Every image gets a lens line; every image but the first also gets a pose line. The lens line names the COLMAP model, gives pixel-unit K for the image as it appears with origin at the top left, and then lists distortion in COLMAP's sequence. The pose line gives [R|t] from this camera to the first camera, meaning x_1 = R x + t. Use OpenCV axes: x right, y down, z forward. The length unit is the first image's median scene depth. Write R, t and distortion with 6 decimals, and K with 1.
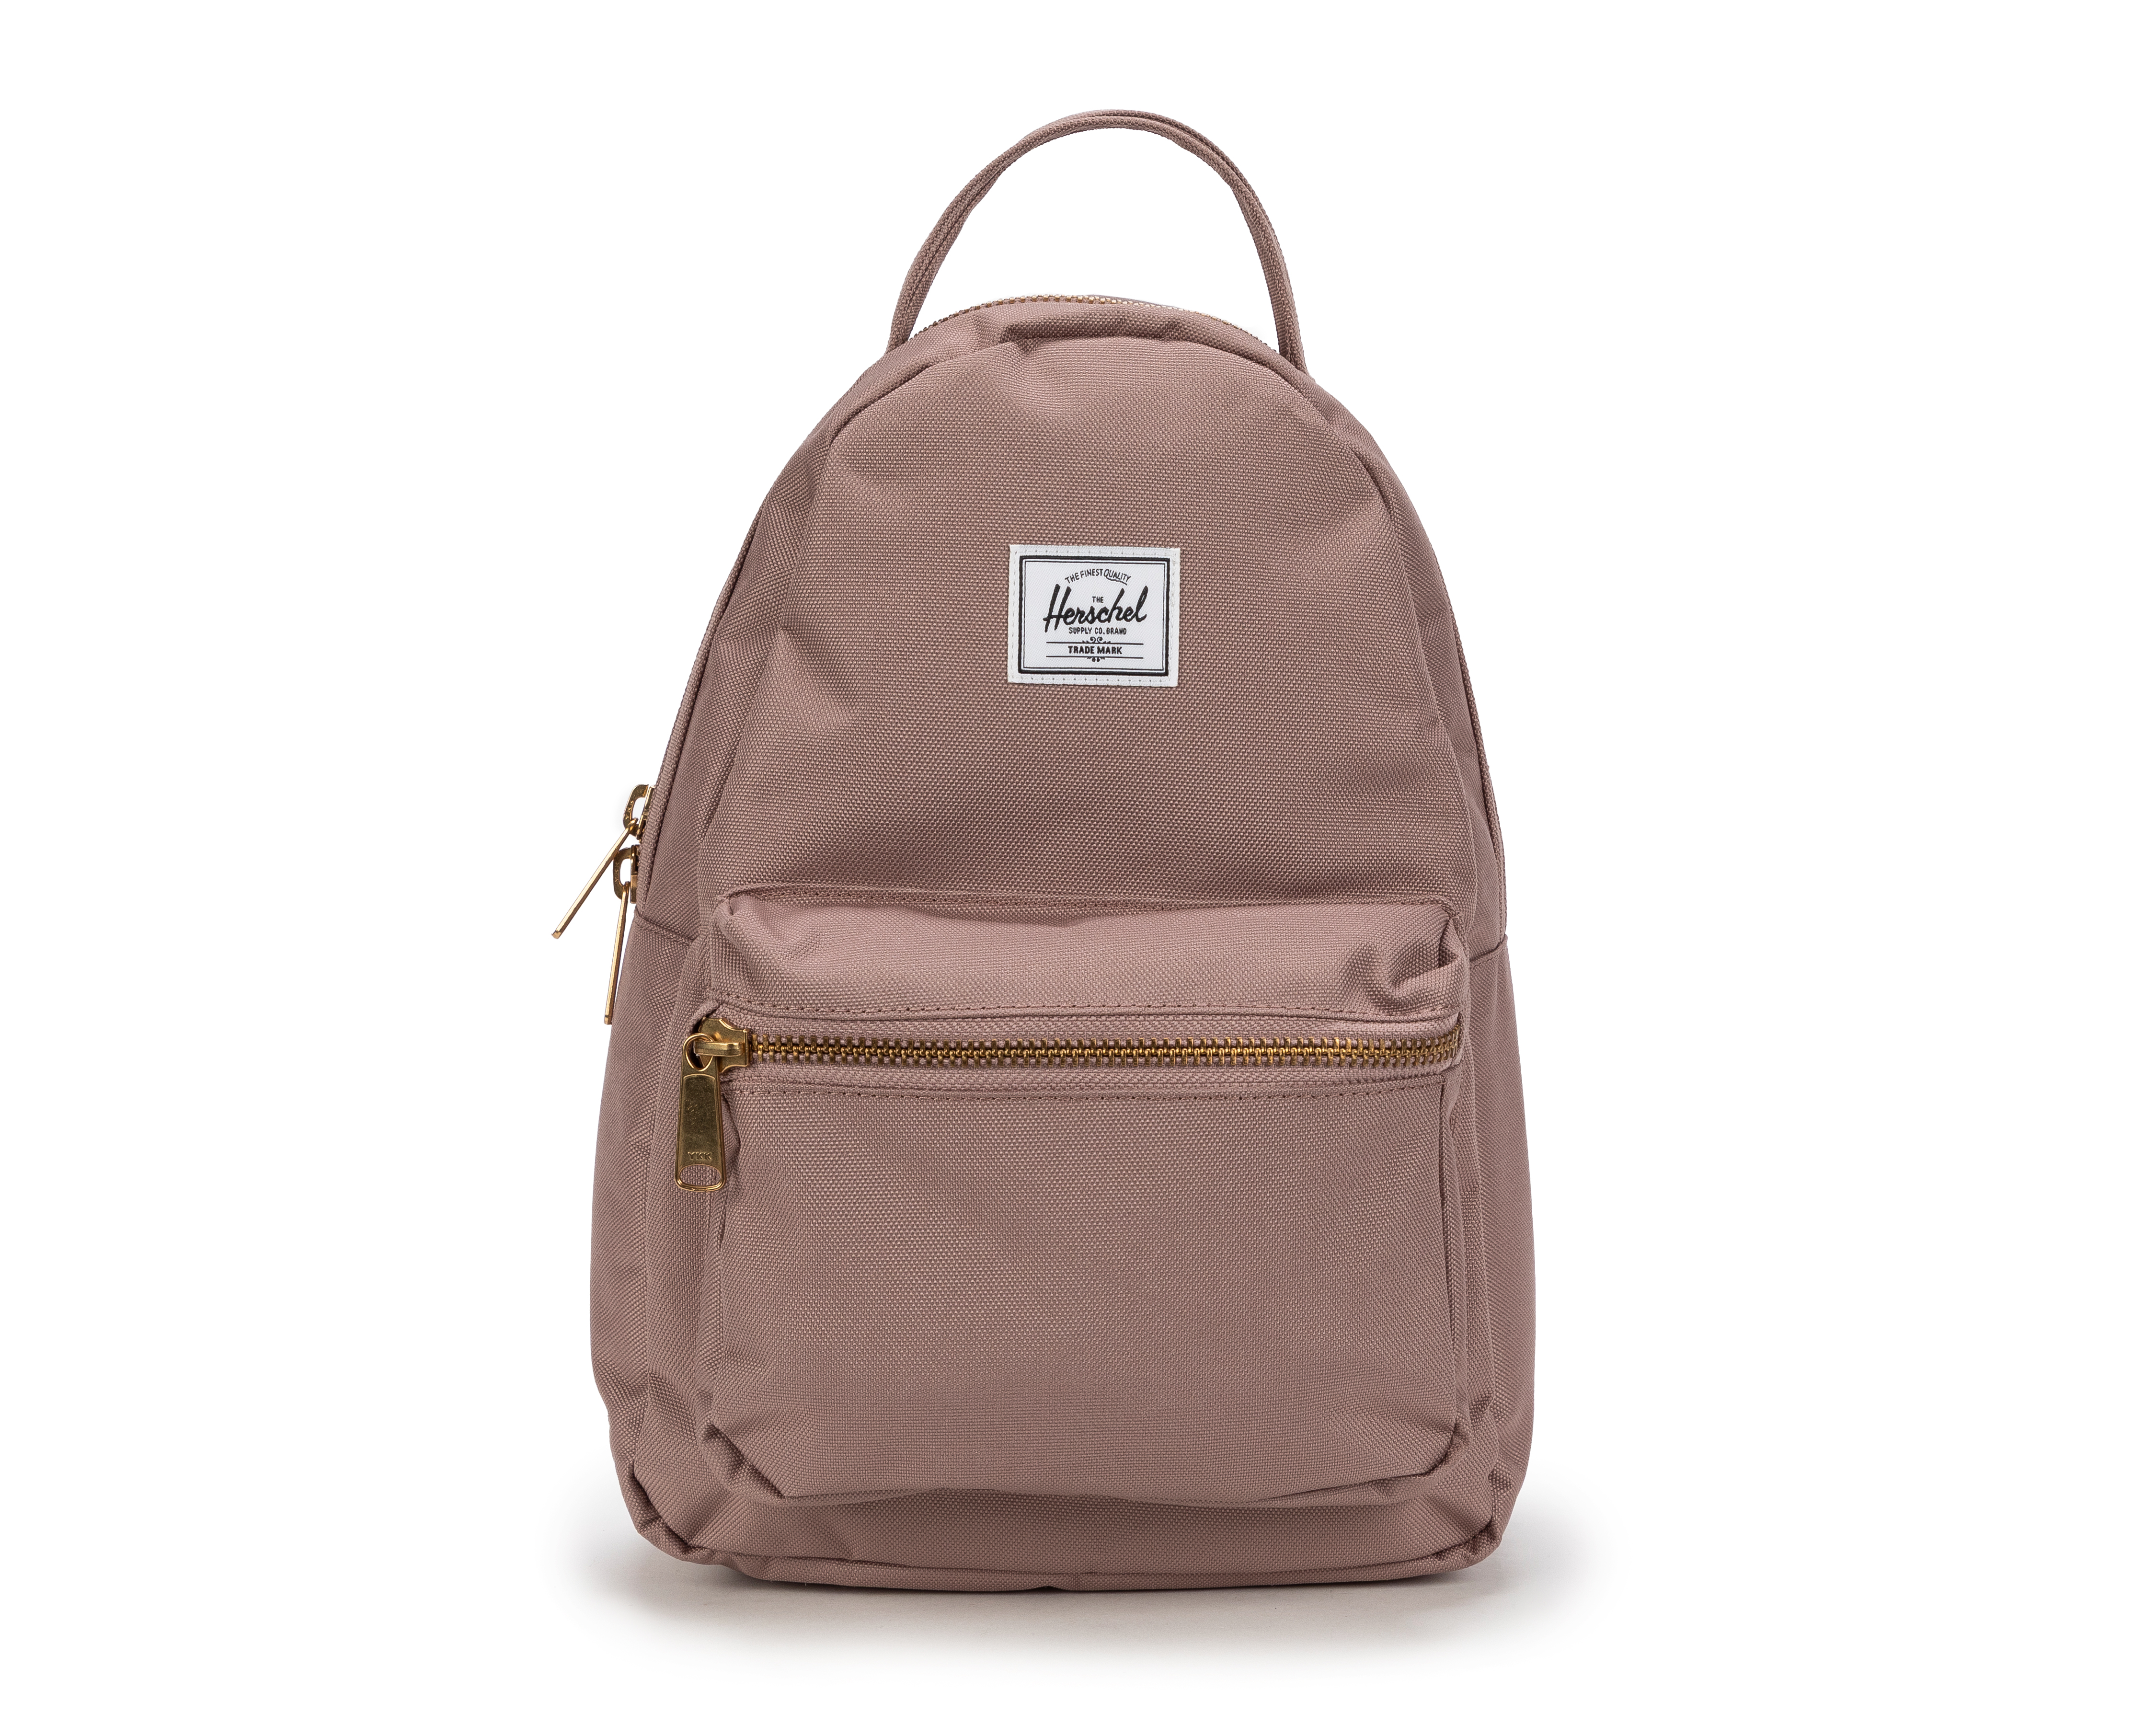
lens RADIAL K [[4570.5, 0, 1078.0], [0, 4570.5, 862.5], [0, 0, 1]] dist [0.023566, 0.048591]
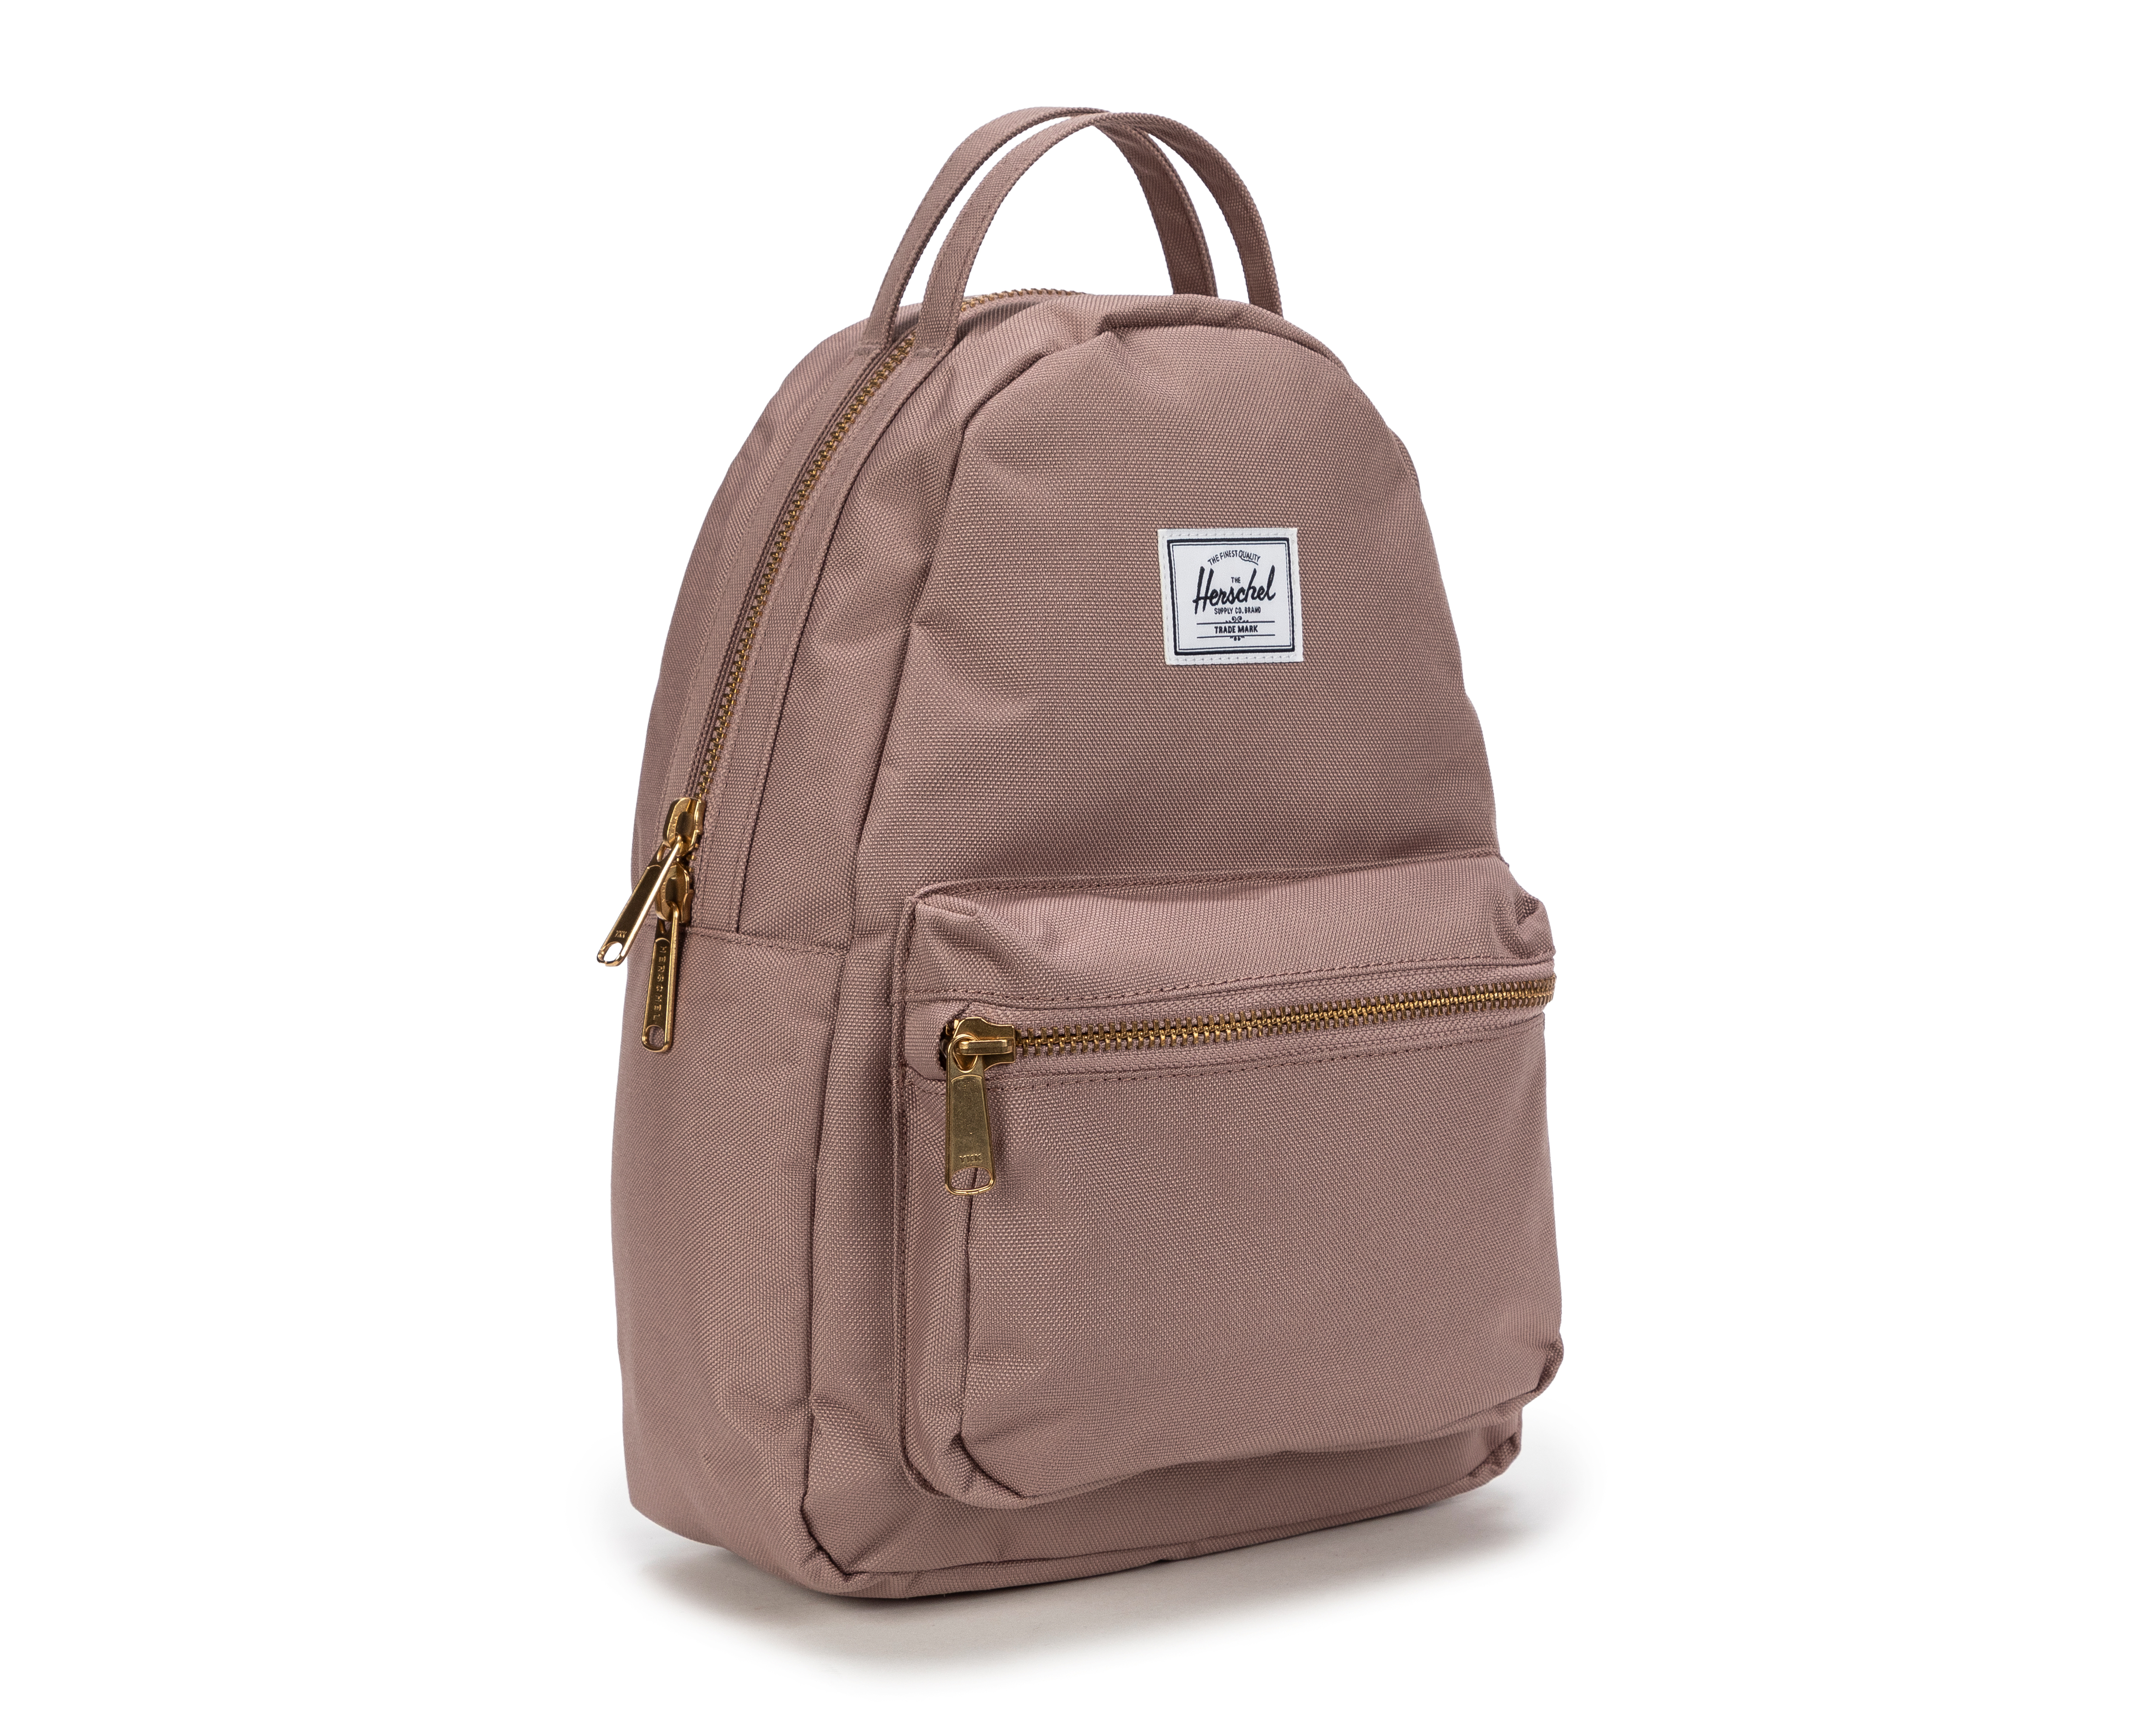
lens RADIAL K [[4570.5, 0, 1078.0], [0, 4570.5, 862.5], [0, 0, 1]] dist [0.023566, 0.048591]
pose [[0.851724, -0.069355, 0.519380, -0.562352], [0.077036, 0.997005, 0.006804, -0.004072], [-0.518297, 0.034215, 0.854516, 0.144391]]
